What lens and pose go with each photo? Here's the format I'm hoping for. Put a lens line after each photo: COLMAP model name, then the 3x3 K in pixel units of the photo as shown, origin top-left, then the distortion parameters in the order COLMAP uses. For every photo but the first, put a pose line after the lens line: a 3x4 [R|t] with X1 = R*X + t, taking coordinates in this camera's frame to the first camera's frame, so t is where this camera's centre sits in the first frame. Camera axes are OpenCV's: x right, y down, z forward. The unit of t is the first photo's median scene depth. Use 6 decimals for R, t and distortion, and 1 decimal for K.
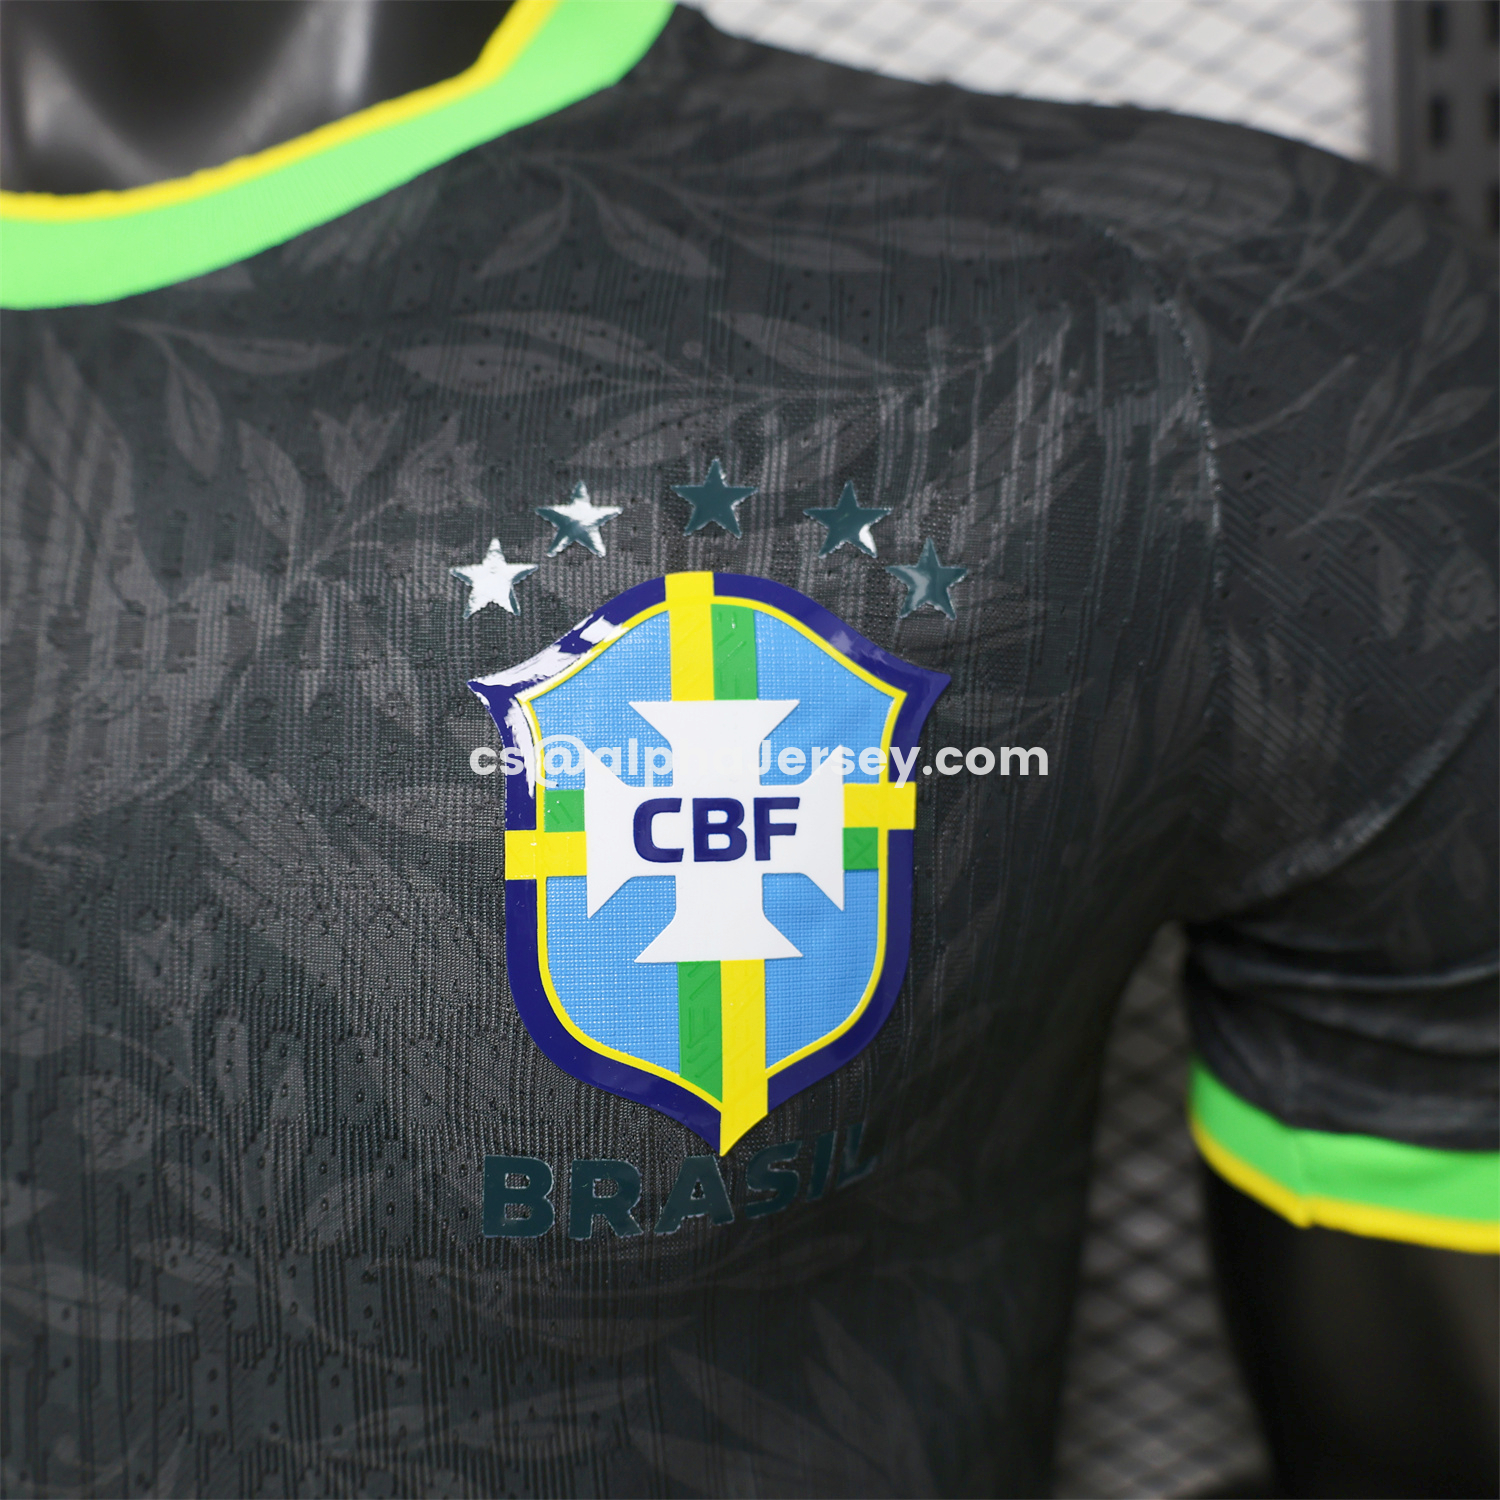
lens RADIAL K [[1534.7, 0, 750.0], [0, 1534.7, 736.8], [0, 0, 1]] dist [-0.010206, 0.000000]
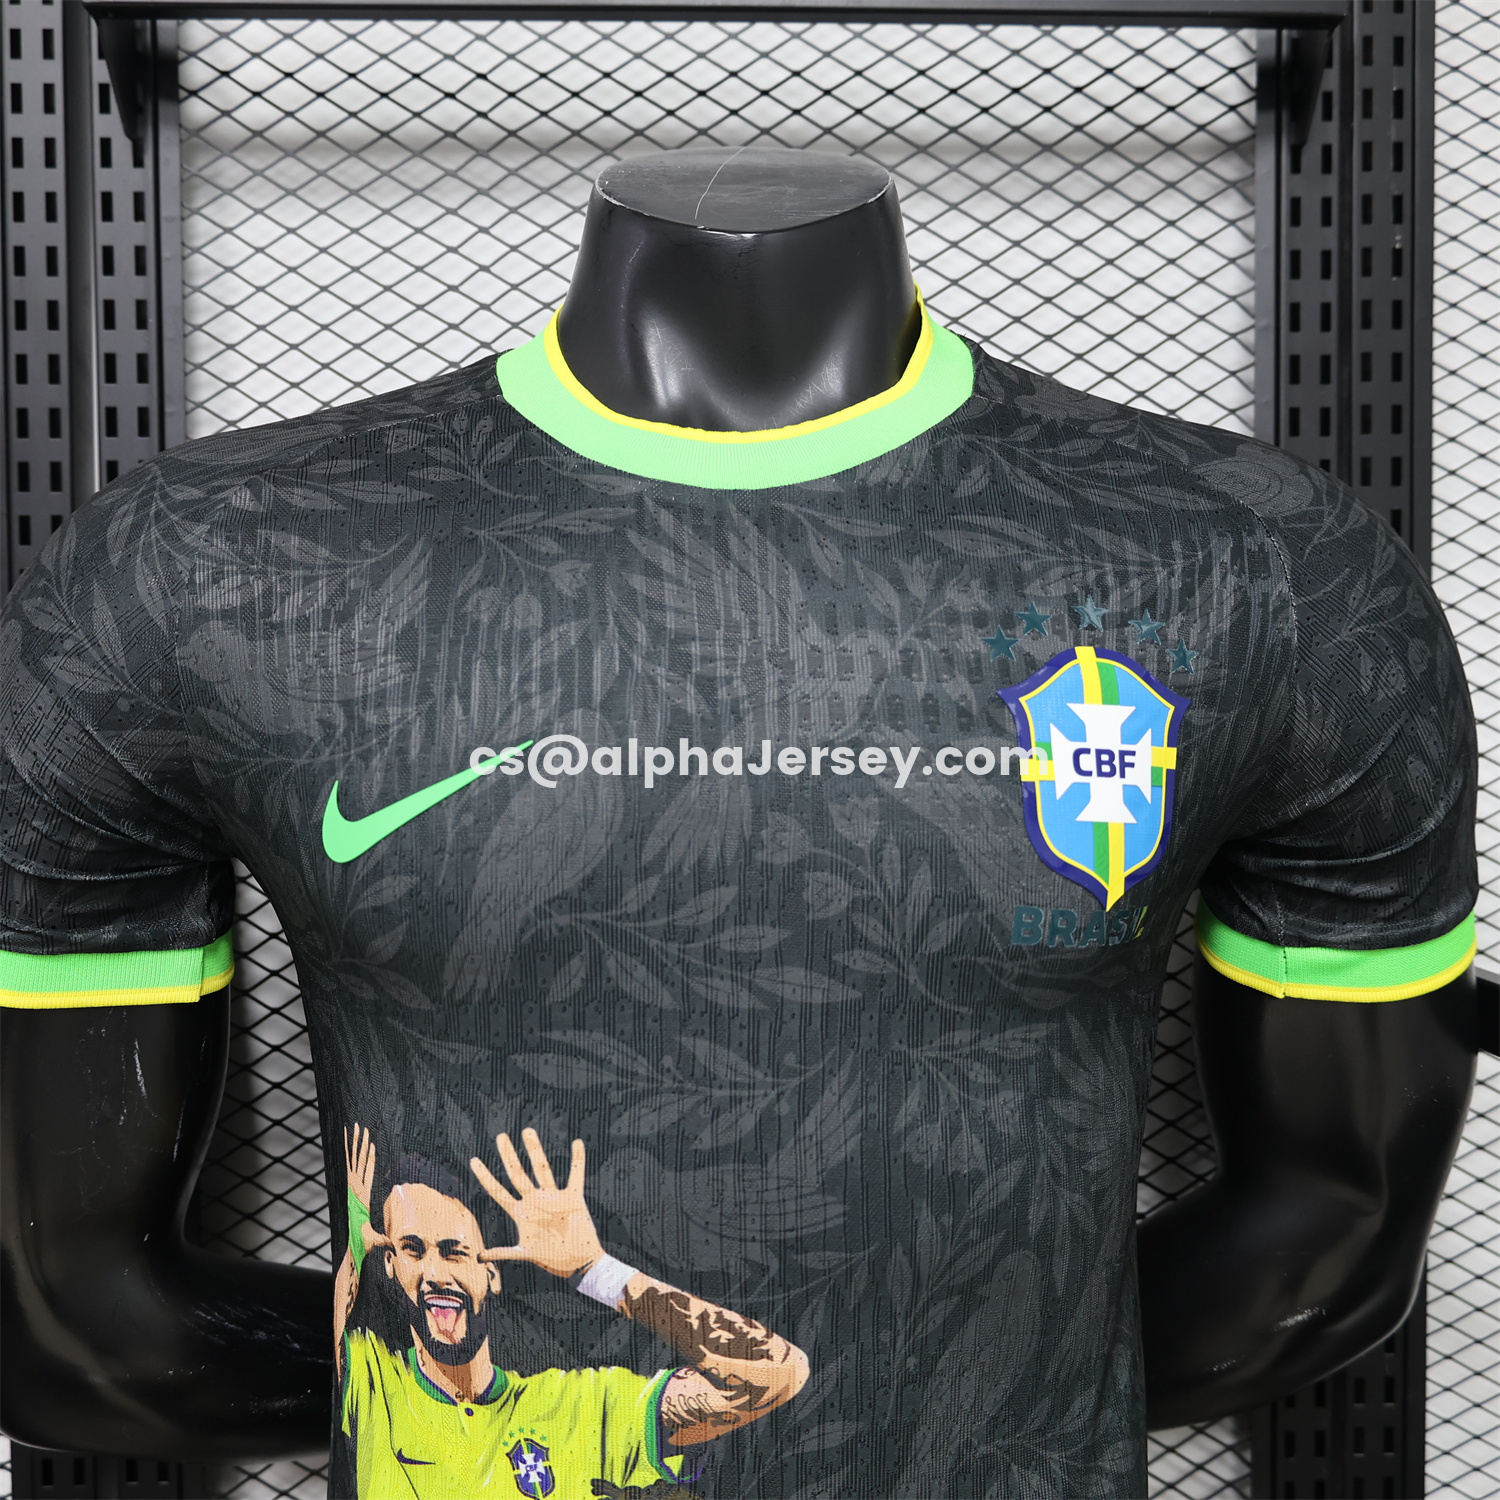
lens RADIAL K [[1534.7, 0, 751.6], [0, 1534.7, 764.3], [0, 0, 1]] dist [-0.010206, 0.000000]
pose [[0.971275, 0.041338, 0.234343, -0.977059], [-0.028843, 0.997986, -0.056502, 0.190566], [-0.236206, 0.048120, 0.970511, -0.962280]]
